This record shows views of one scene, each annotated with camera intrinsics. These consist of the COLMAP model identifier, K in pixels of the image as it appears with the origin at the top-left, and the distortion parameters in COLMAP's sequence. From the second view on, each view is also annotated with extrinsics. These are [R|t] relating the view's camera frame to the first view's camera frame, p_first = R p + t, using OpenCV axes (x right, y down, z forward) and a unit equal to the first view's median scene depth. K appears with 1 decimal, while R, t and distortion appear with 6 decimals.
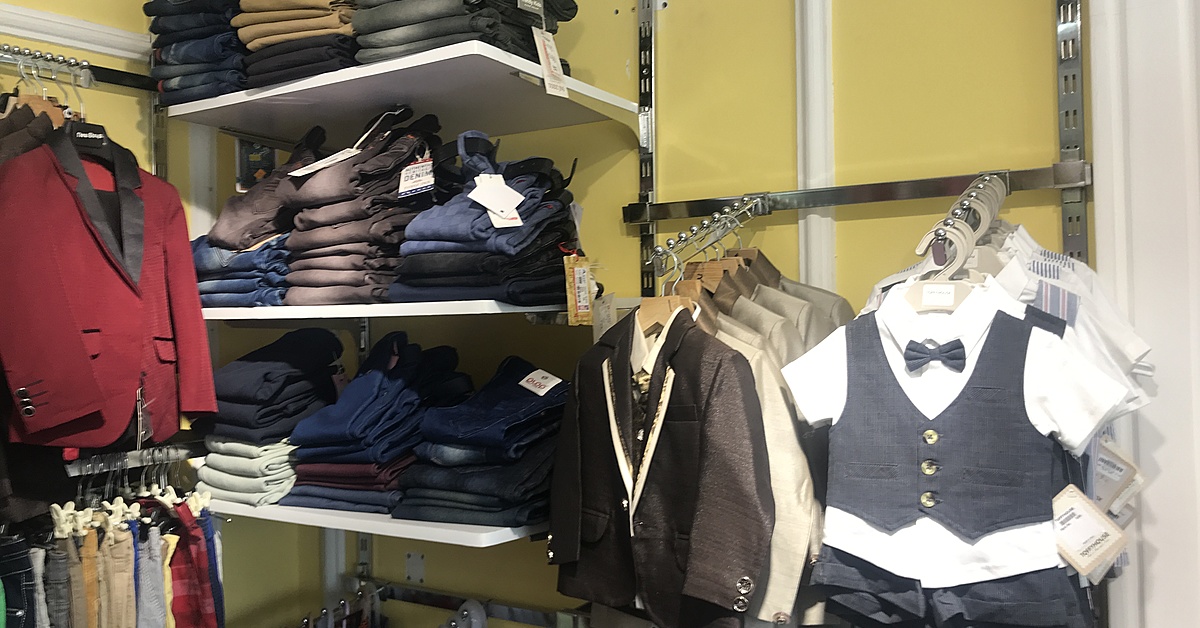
lens RADIAL K [[979.5, 0, 603.3], [0, 979.5, 317.4], [0, 0, 1]] dist [0.006329, -0.000725]
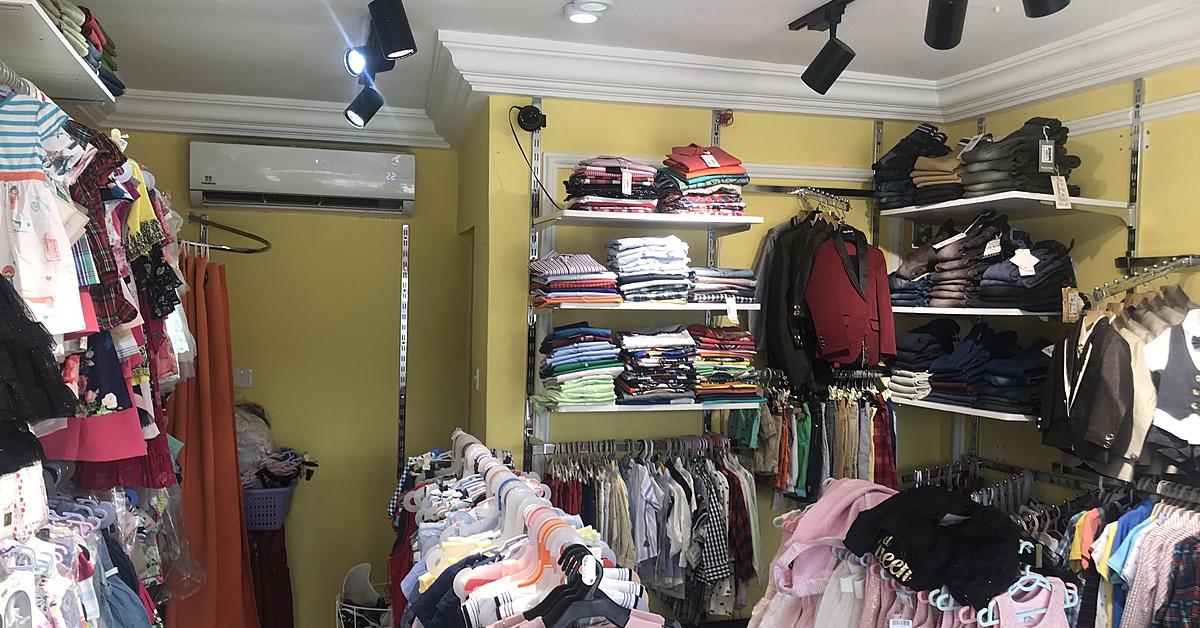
lens RADIAL K [[984.6, 0, 600.7], [0, 984.6, 307.2], [0, 0, 1]] dist [0.023282, -0.013052]
pose [[0.770692, 0.035821, -0.636200, 0.500559], [-0.034326, 0.999303, 0.014683, -0.018938], [0.636282, 0.010522, 0.771385, -1.132053]]
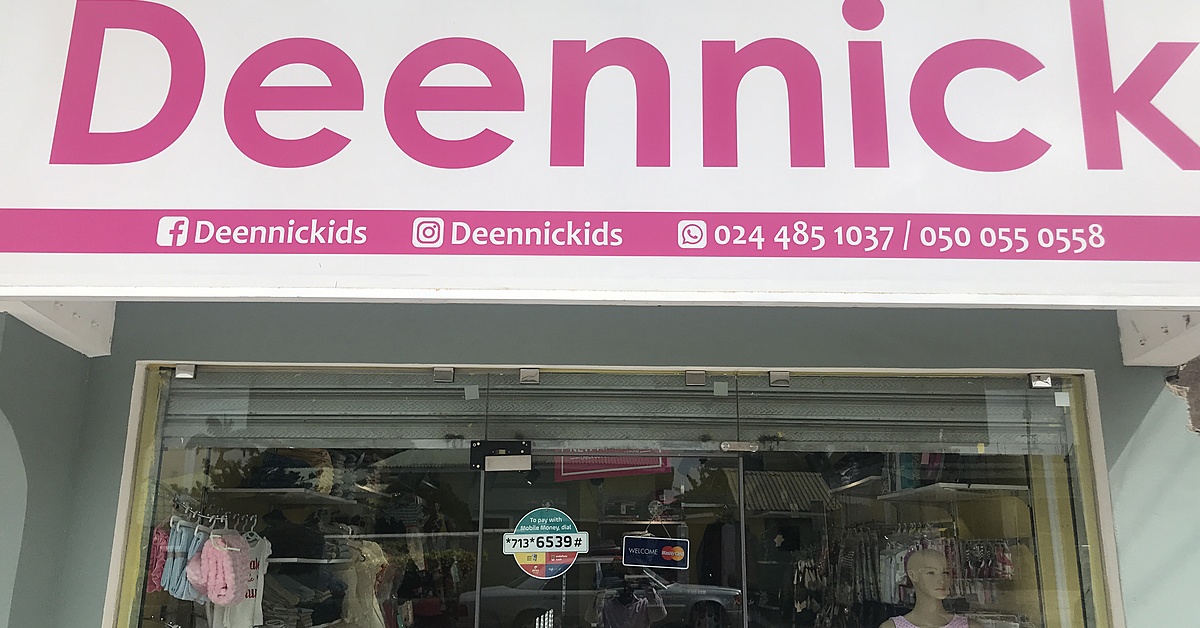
lens RADIAL K [[984.6, 0, 600.7], [0, 984.6, 307.2], [0, 0, 1]] dist [0.023282, -0.013052]
pose [[0.551579, -0.188709, -0.812496, 3.393482], [-0.028086, 0.969318, -0.244199, -0.017099], [0.833650, 0.157515, 0.529355, -2.415934]]
